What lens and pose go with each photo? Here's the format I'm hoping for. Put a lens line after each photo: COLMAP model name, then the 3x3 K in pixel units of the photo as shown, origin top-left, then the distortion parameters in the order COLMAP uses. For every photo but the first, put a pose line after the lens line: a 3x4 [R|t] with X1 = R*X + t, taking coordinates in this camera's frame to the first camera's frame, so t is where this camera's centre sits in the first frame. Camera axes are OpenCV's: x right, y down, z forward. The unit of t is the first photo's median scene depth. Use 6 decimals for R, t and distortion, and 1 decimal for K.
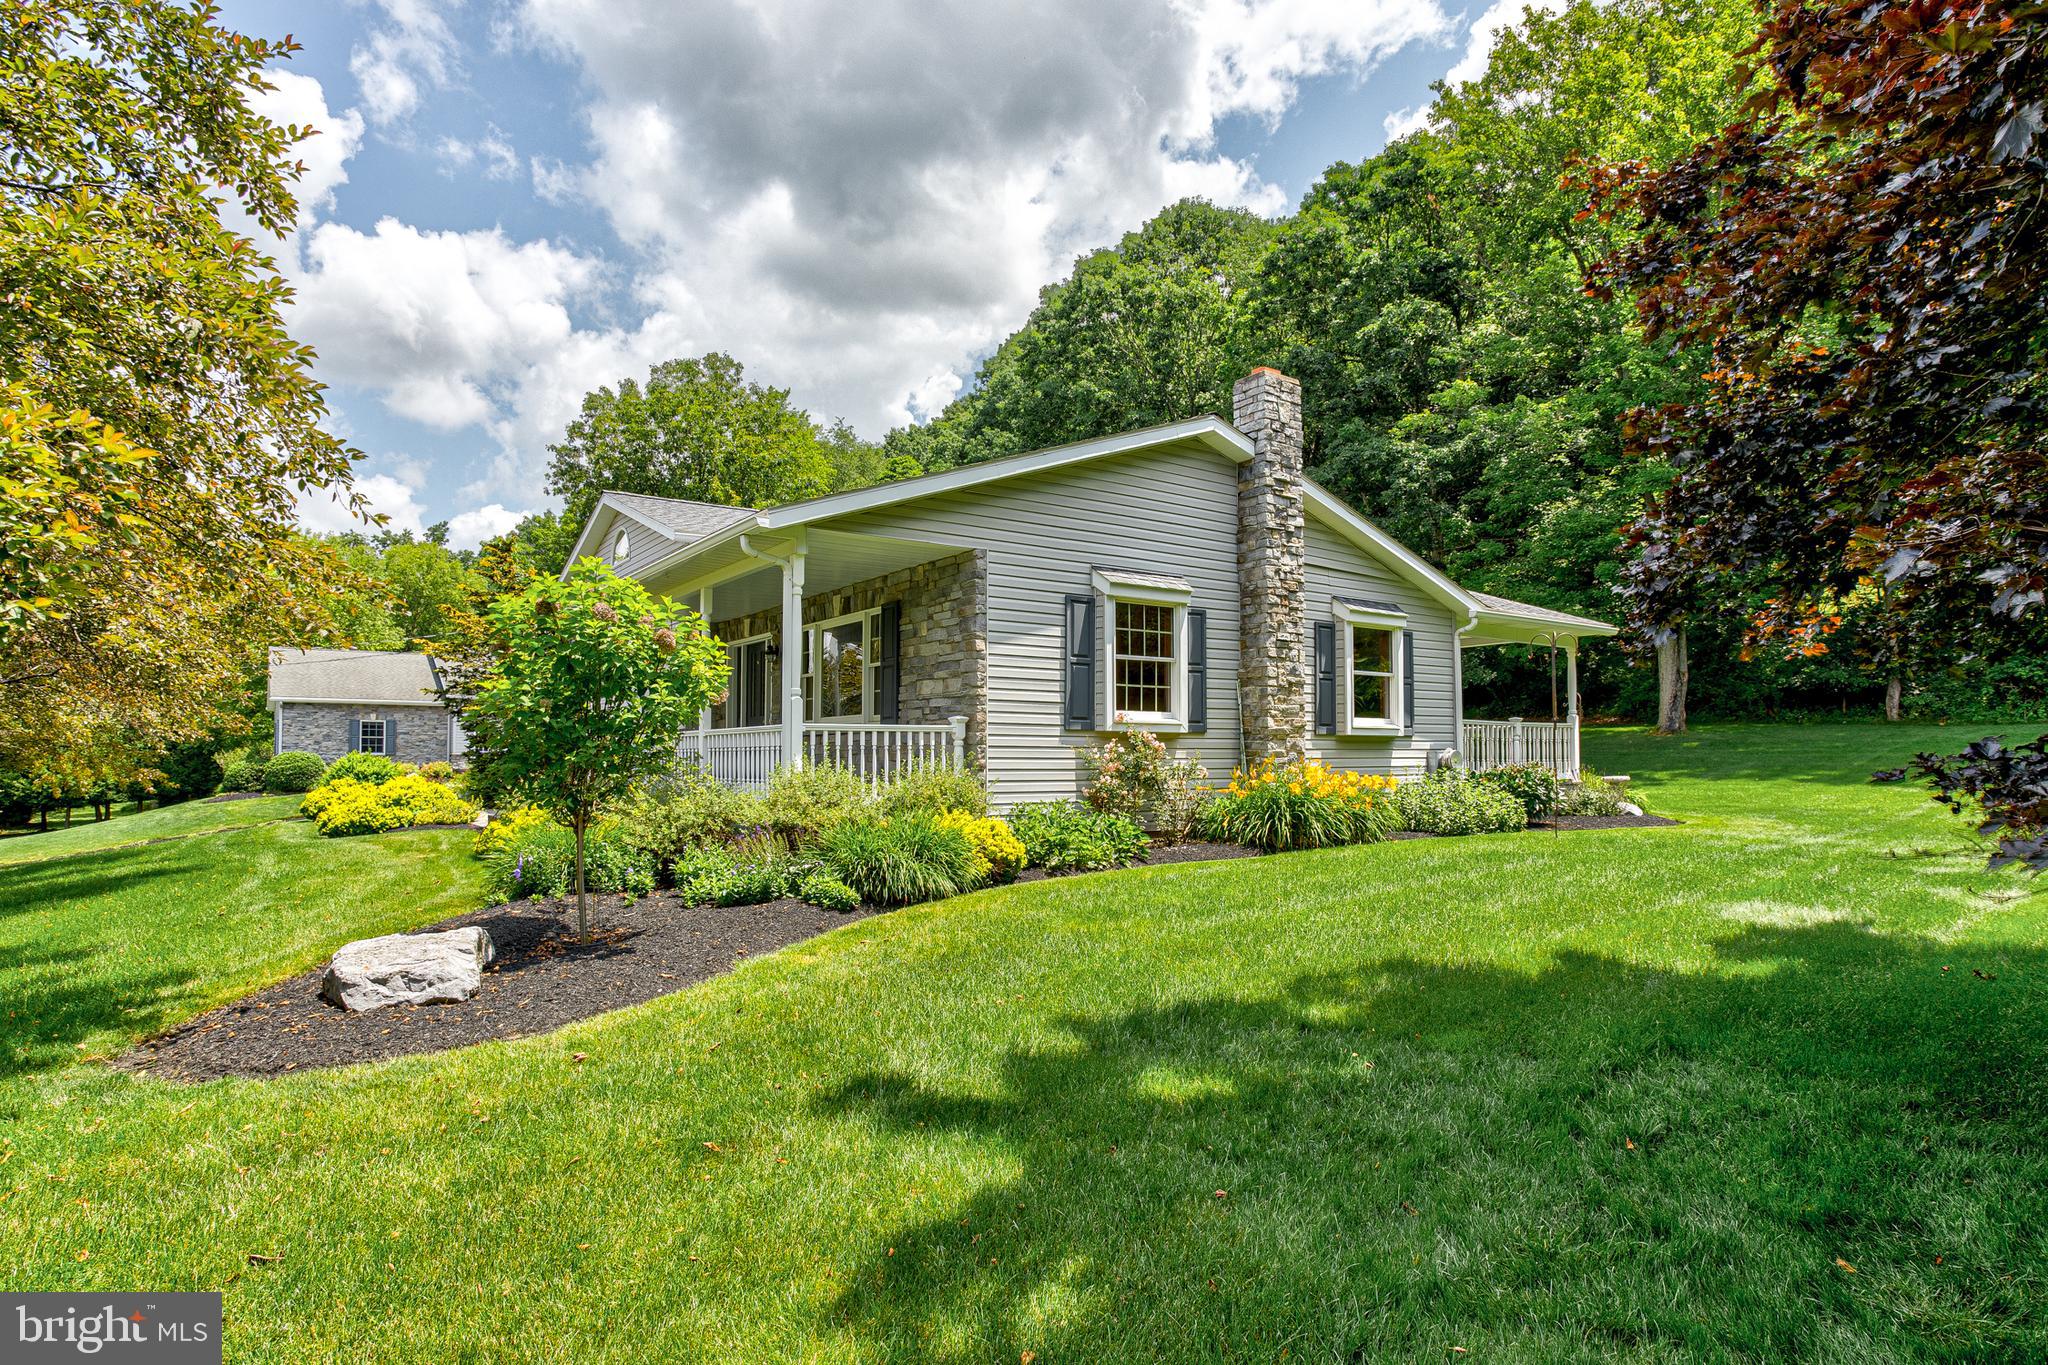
lens RADIAL K [[1065.6, 0, 1020.0], [0, 1065.6, 696.7], [0, 0, 1]] dist [-0.042040, 0.013090]
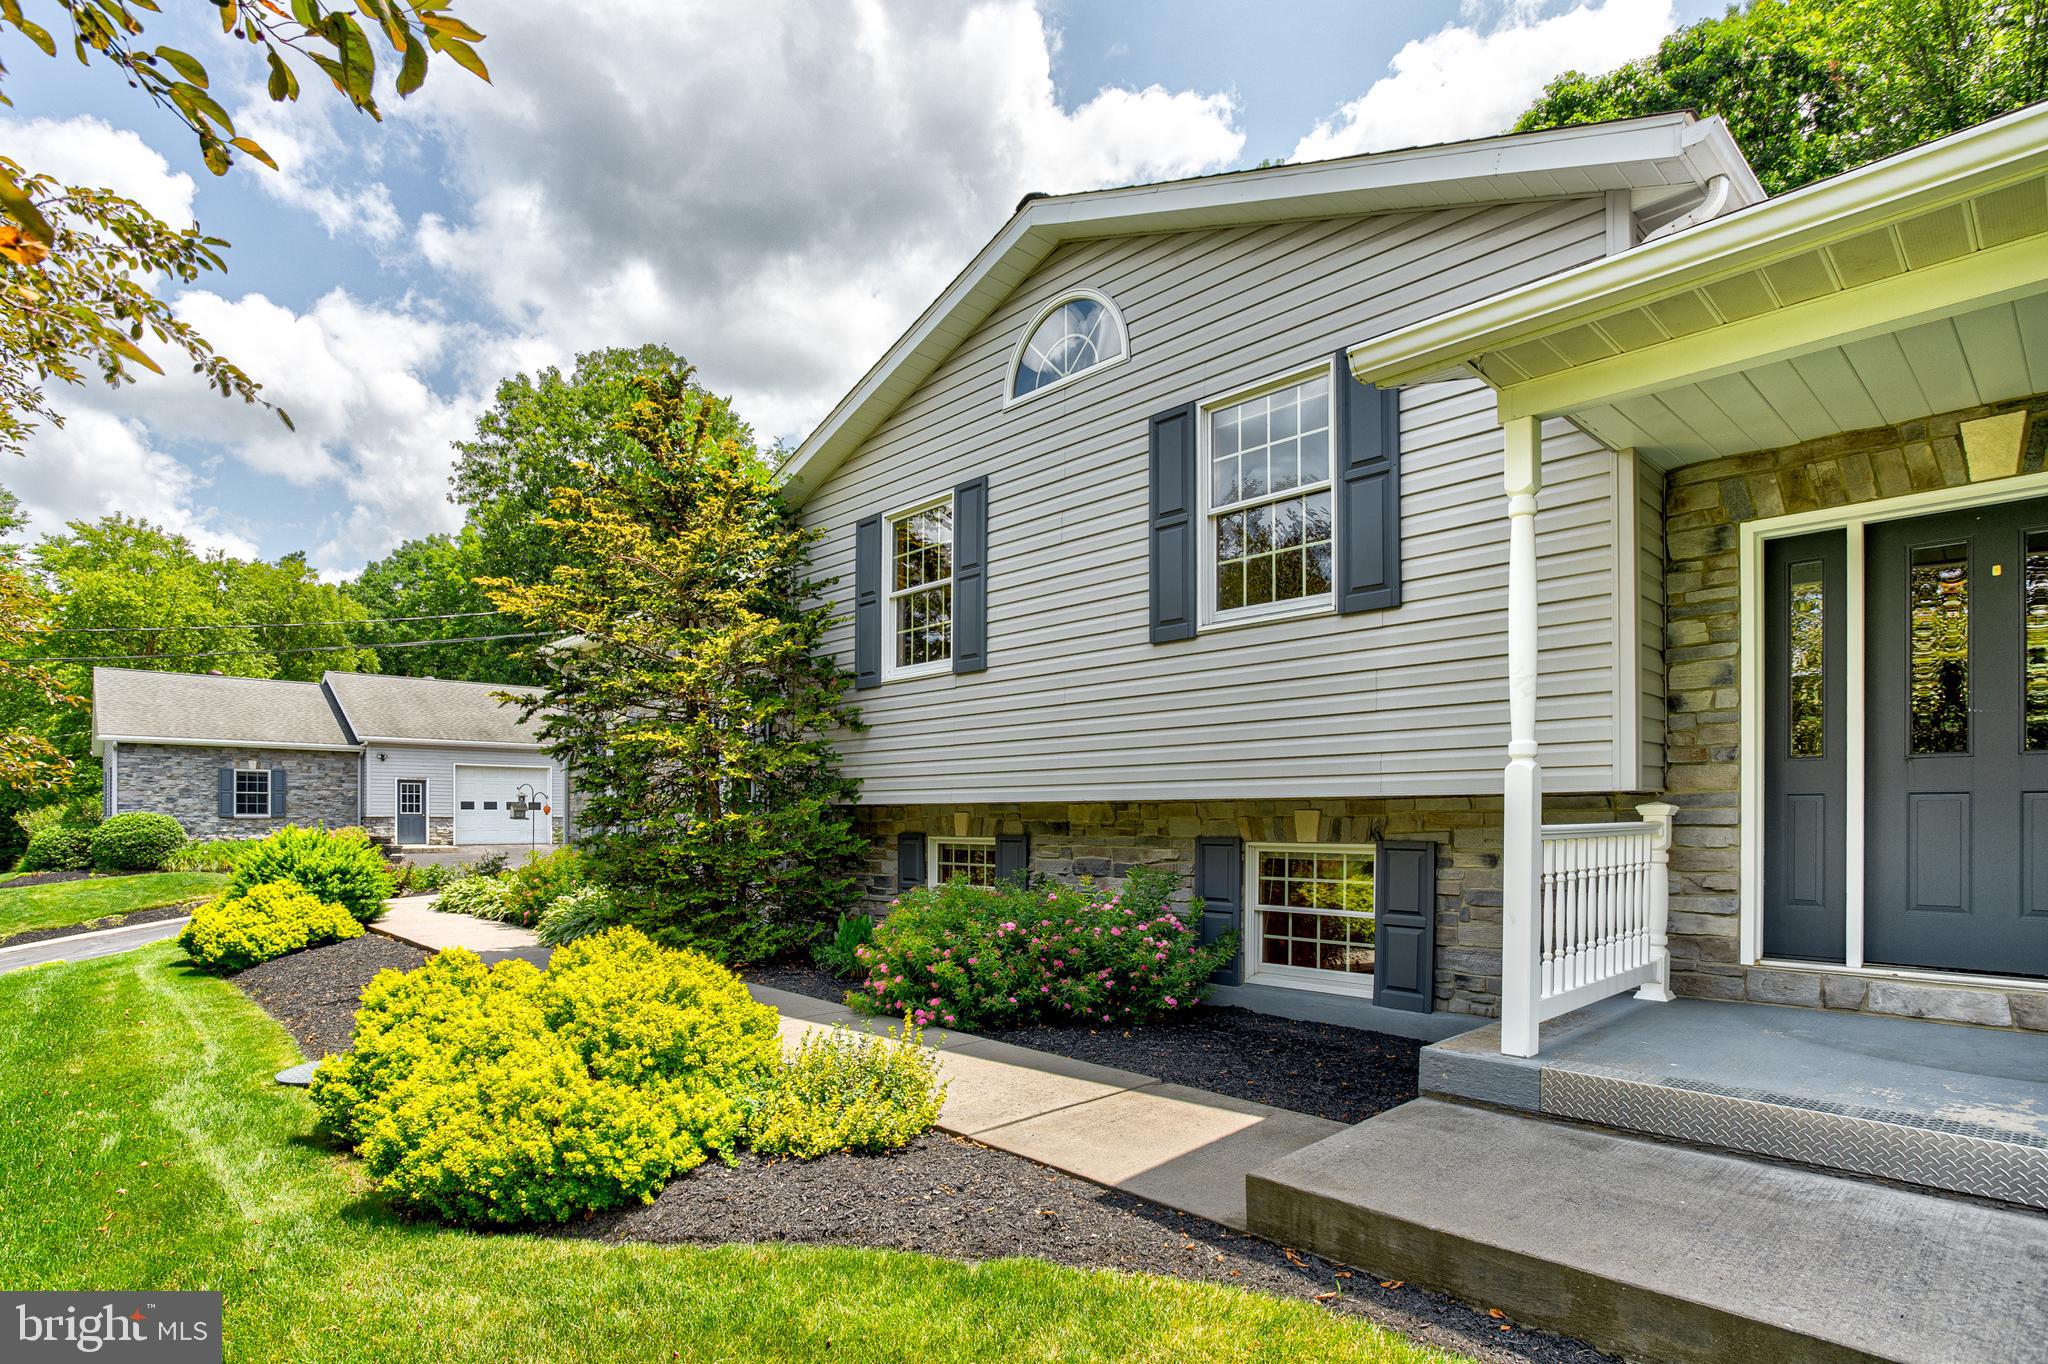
lens RADIAL K [[1065.6, 0, 1015.4], [0, 1065.6, 793.6], [0, 0, 1]] dist [-0.042040, 0.013090]
pose [[0.994253, 0.012311, 0.106344, -0.168316], [-0.016014, 0.999292, 0.034033, 0.006048], [-0.105849, -0.035541, 0.993747, 0.226369]]
